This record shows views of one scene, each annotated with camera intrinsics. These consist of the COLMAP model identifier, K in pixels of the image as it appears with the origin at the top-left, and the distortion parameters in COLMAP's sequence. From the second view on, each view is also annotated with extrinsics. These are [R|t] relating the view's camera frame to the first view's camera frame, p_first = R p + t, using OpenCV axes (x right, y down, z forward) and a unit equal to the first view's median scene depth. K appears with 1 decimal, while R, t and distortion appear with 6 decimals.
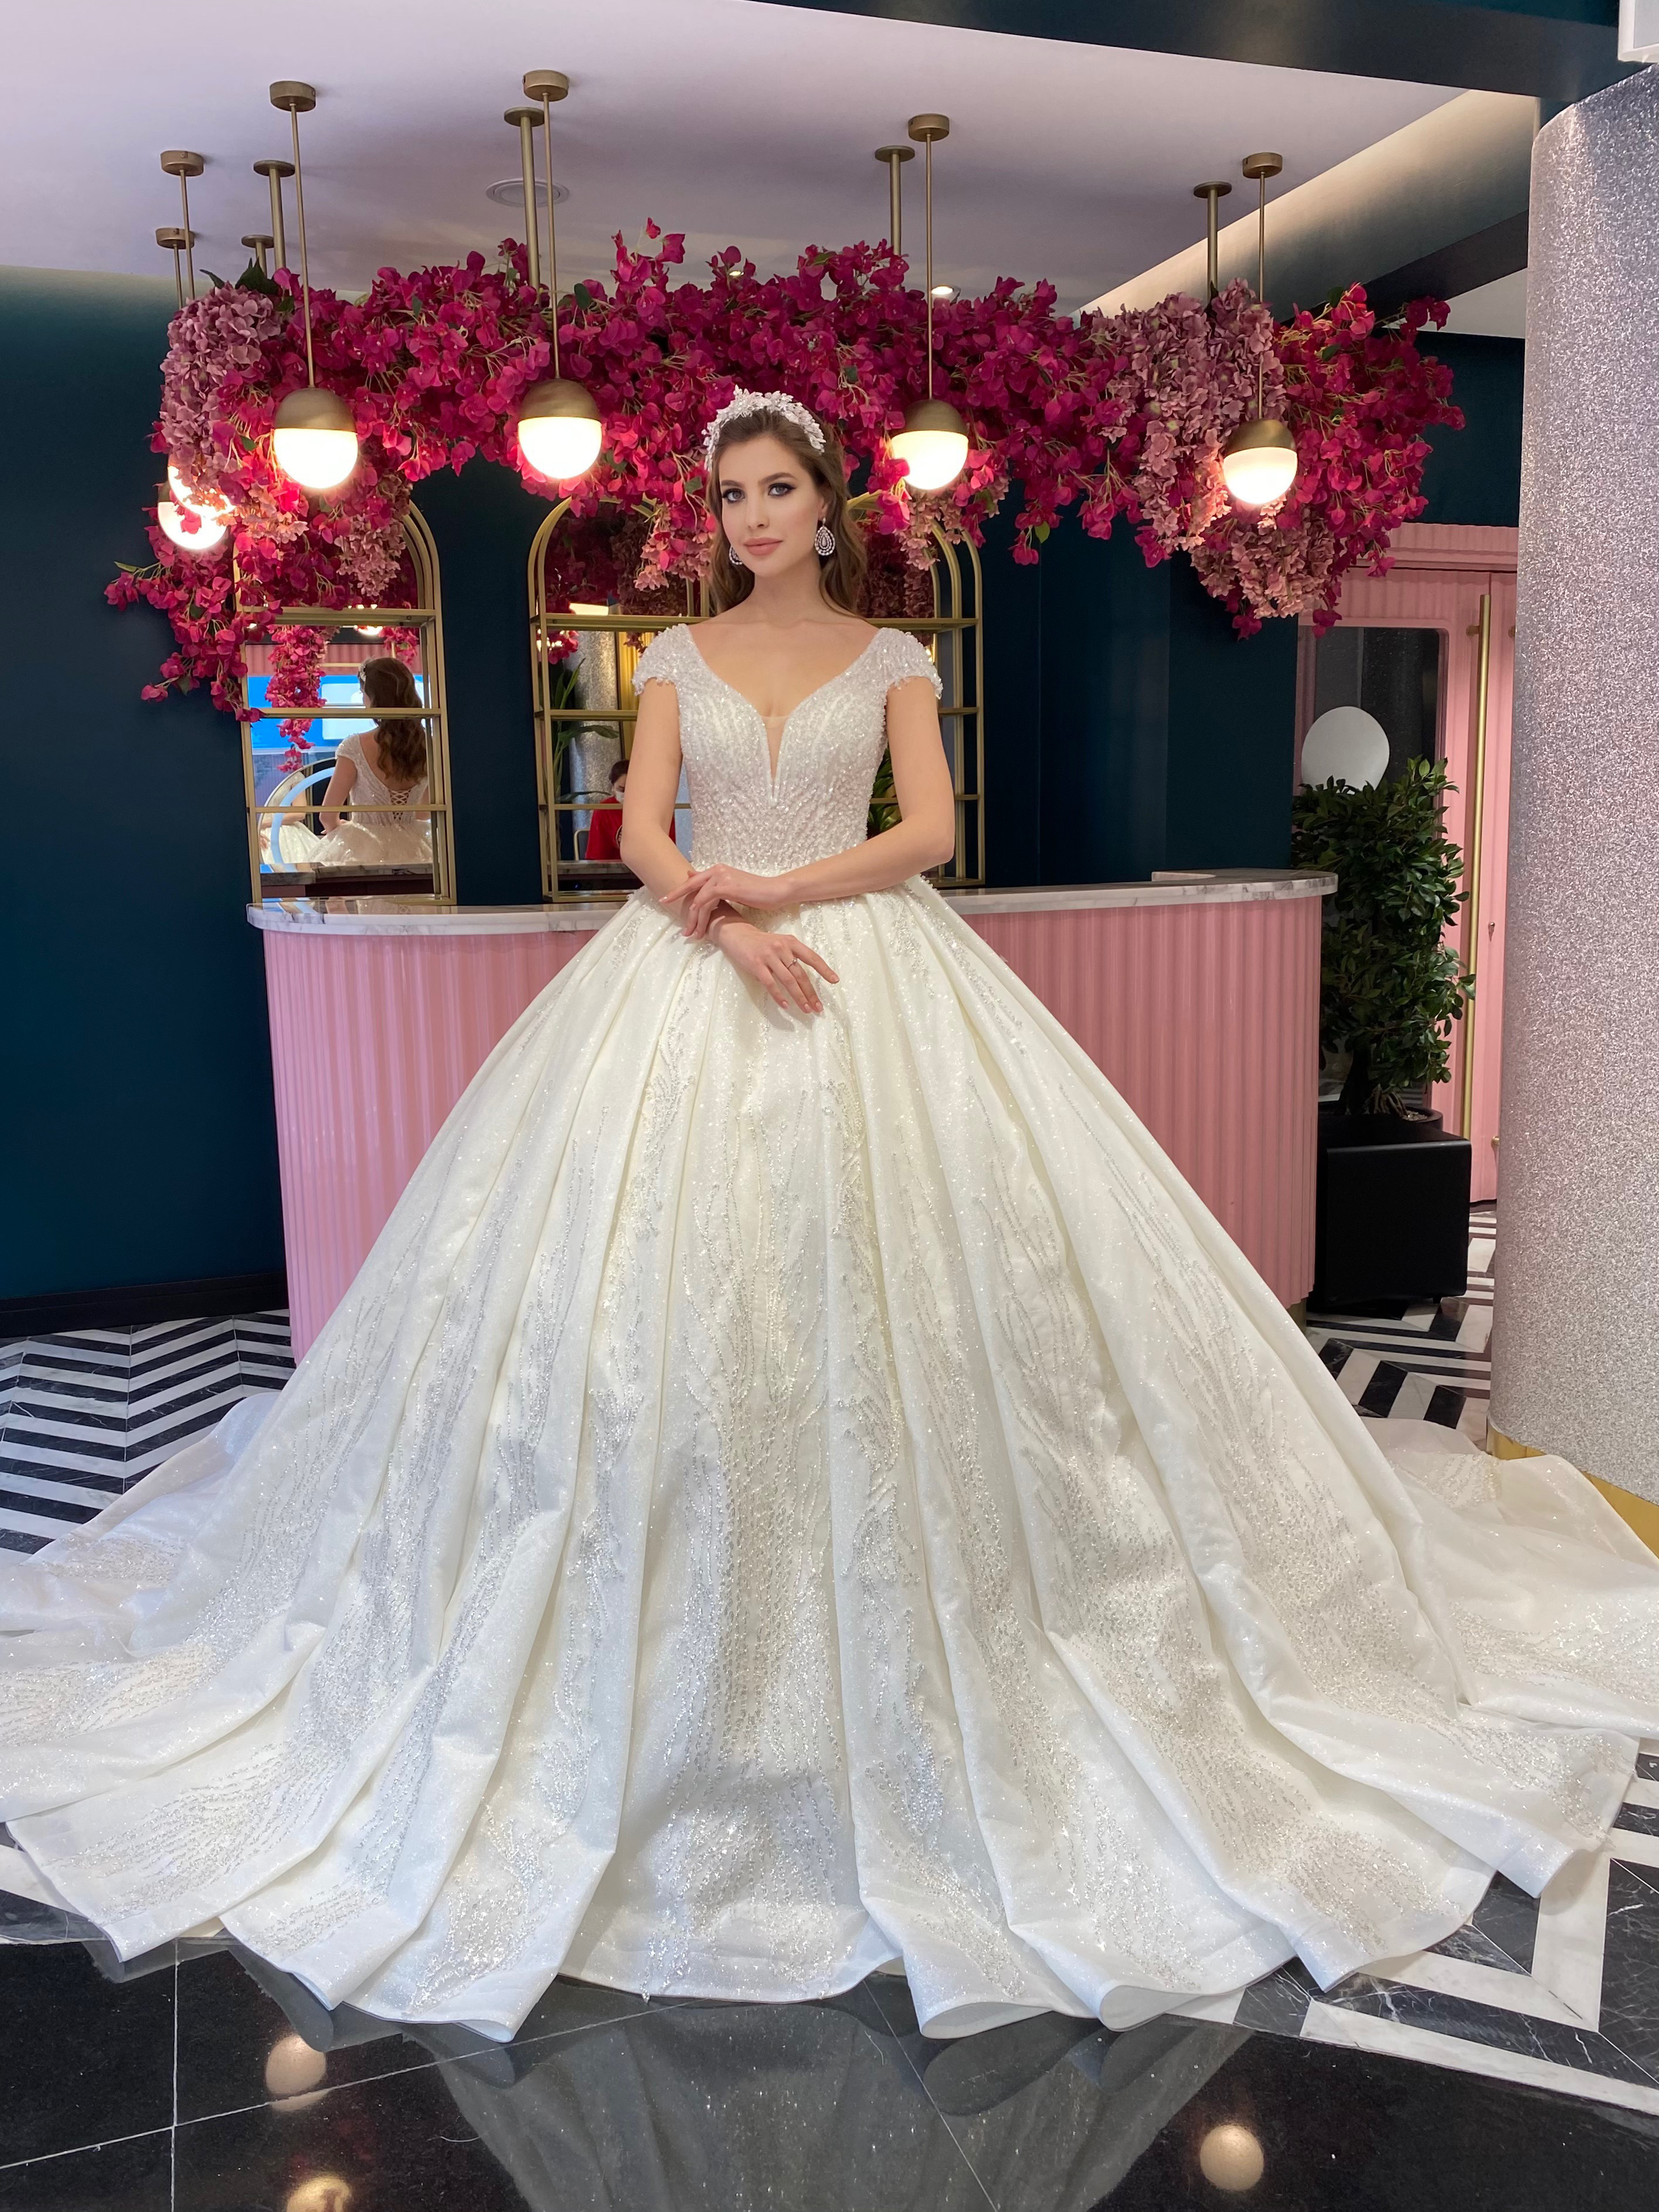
lens RADIAL K [[1800.5, 0, 820.2], [0, 1800.5, 1090.9], [0, 0, 1]] dist [0.005099, -0.011453]
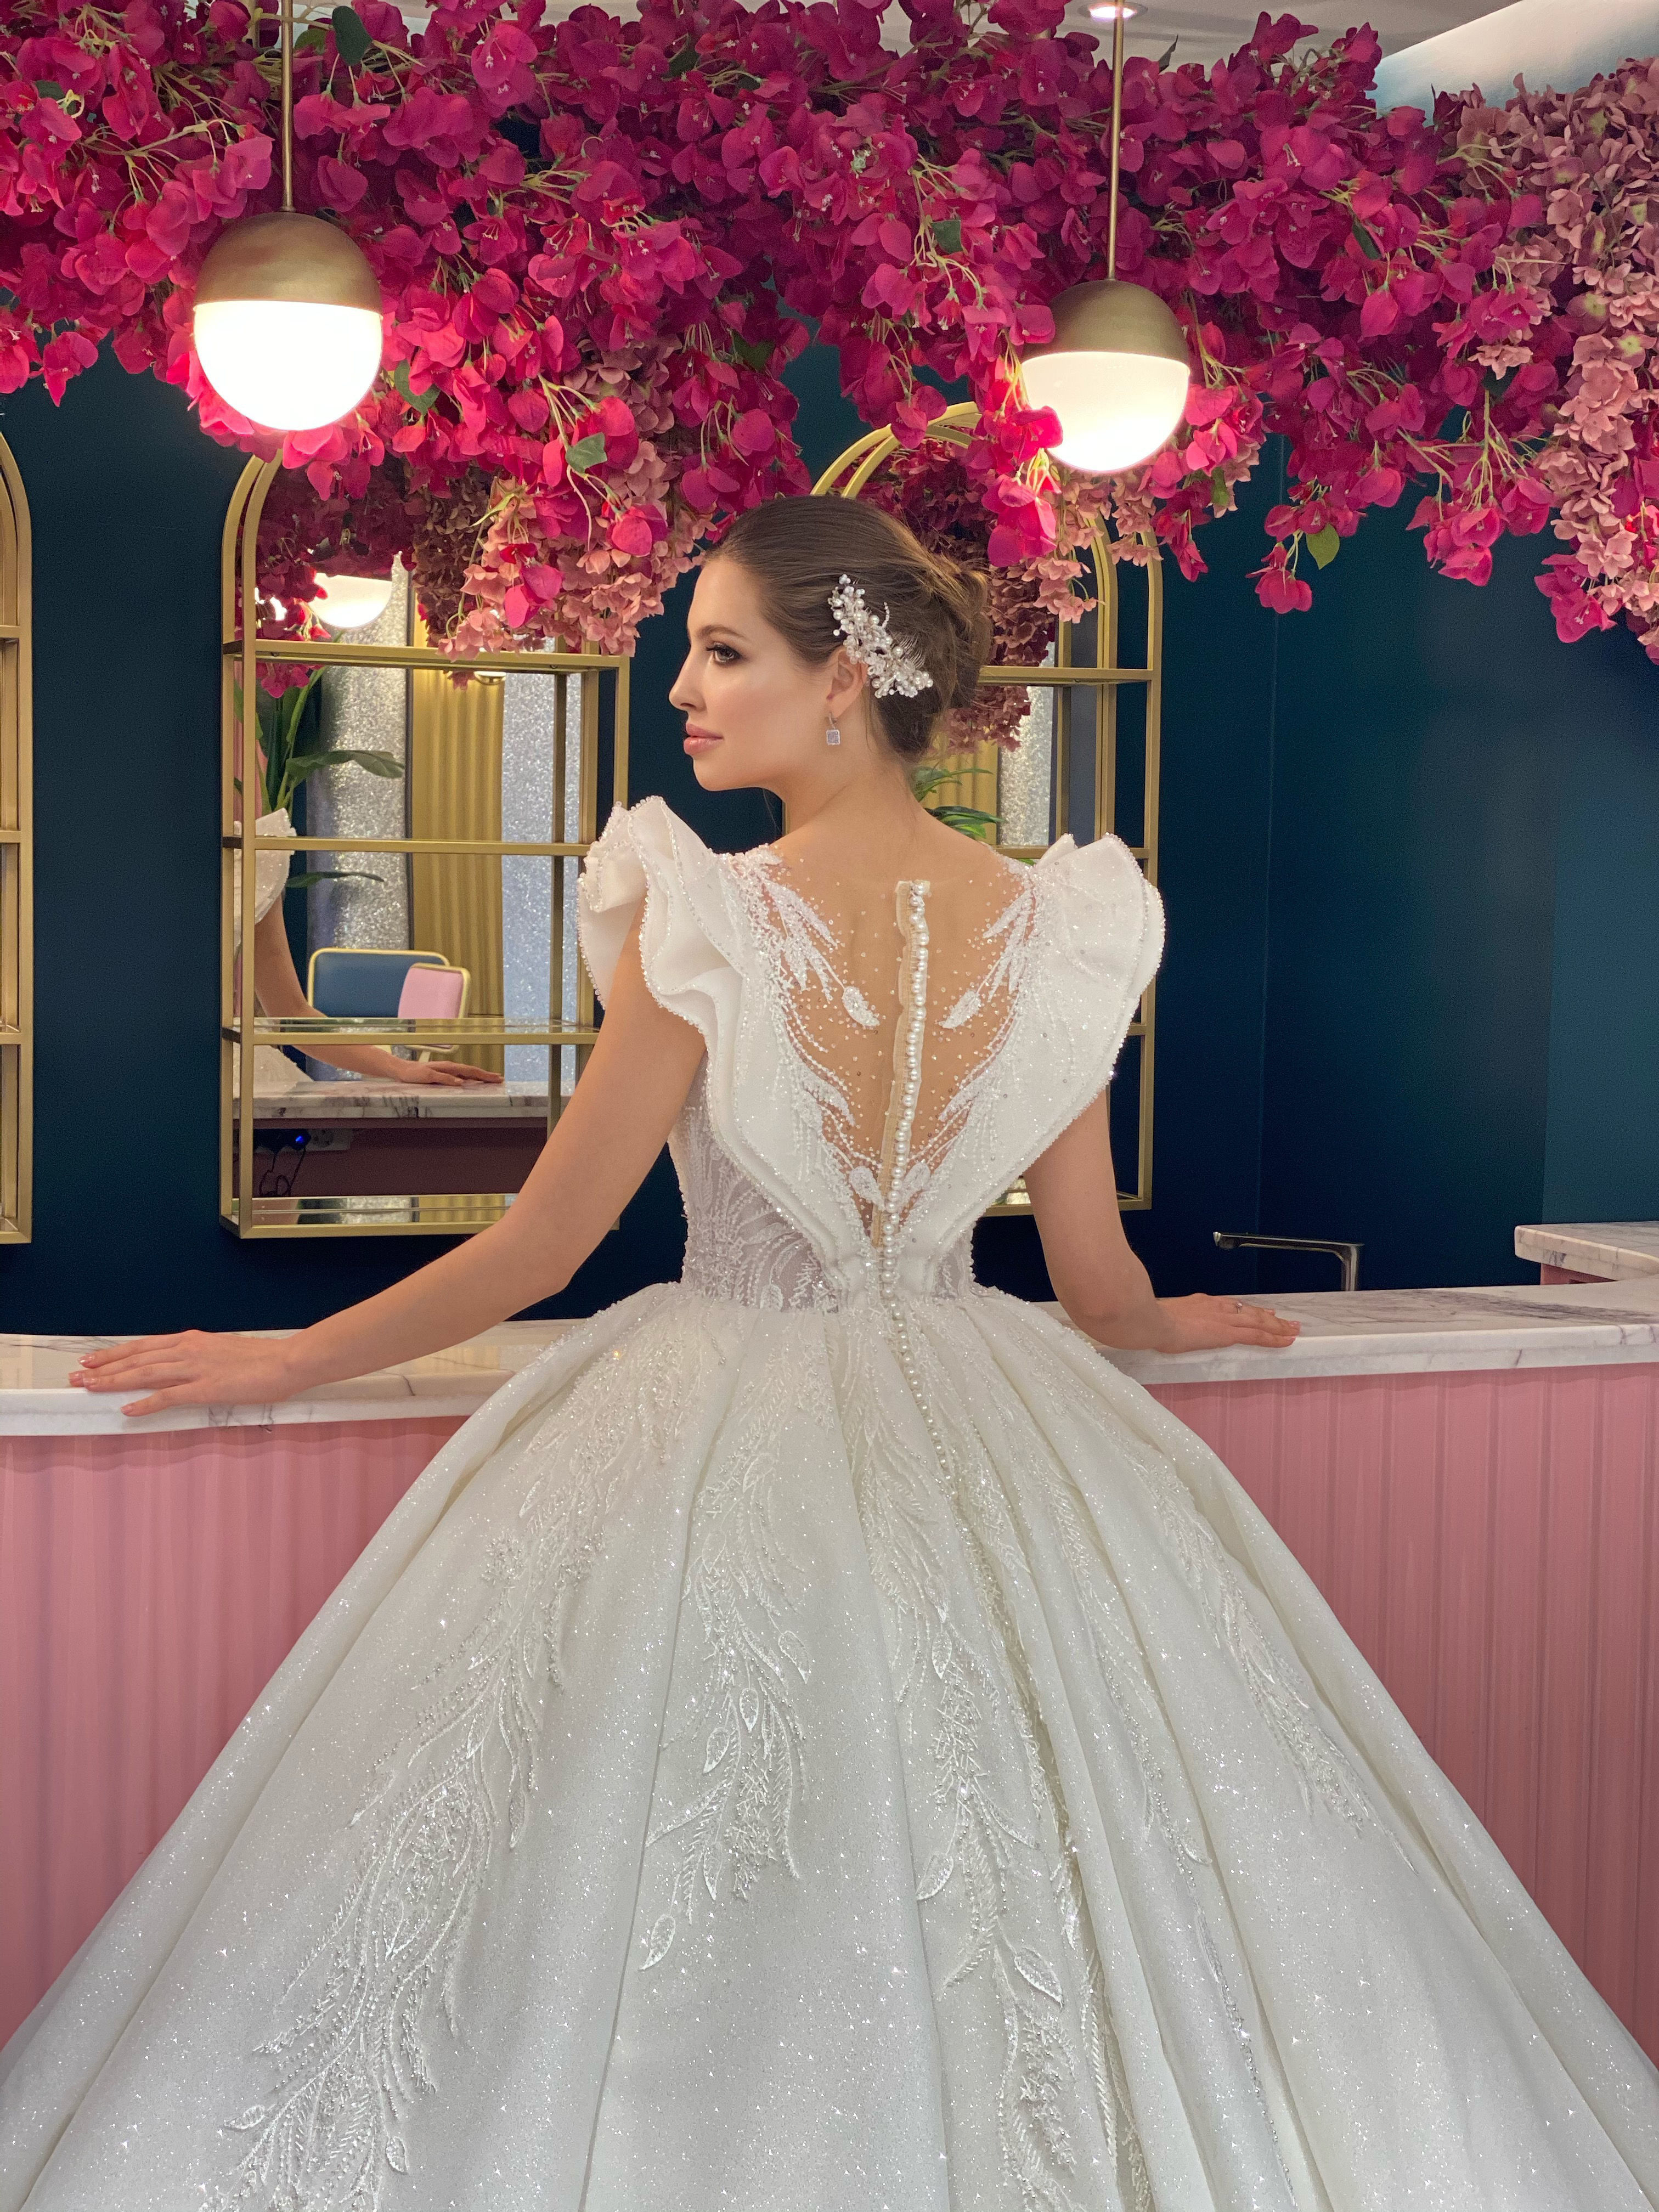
lens RADIAL K [[3276.4, 0, 825.2], [0, 3276.4, 1105.0], [0, 0, 1]] dist [0.090680, 0.000000]
pose [[0.999120, 0.036836, 0.020079, -0.019151], [-0.035280, 0.996707, -0.073013, -0.107425], [-0.022702, 0.072240, 0.997129, 0.177423]]
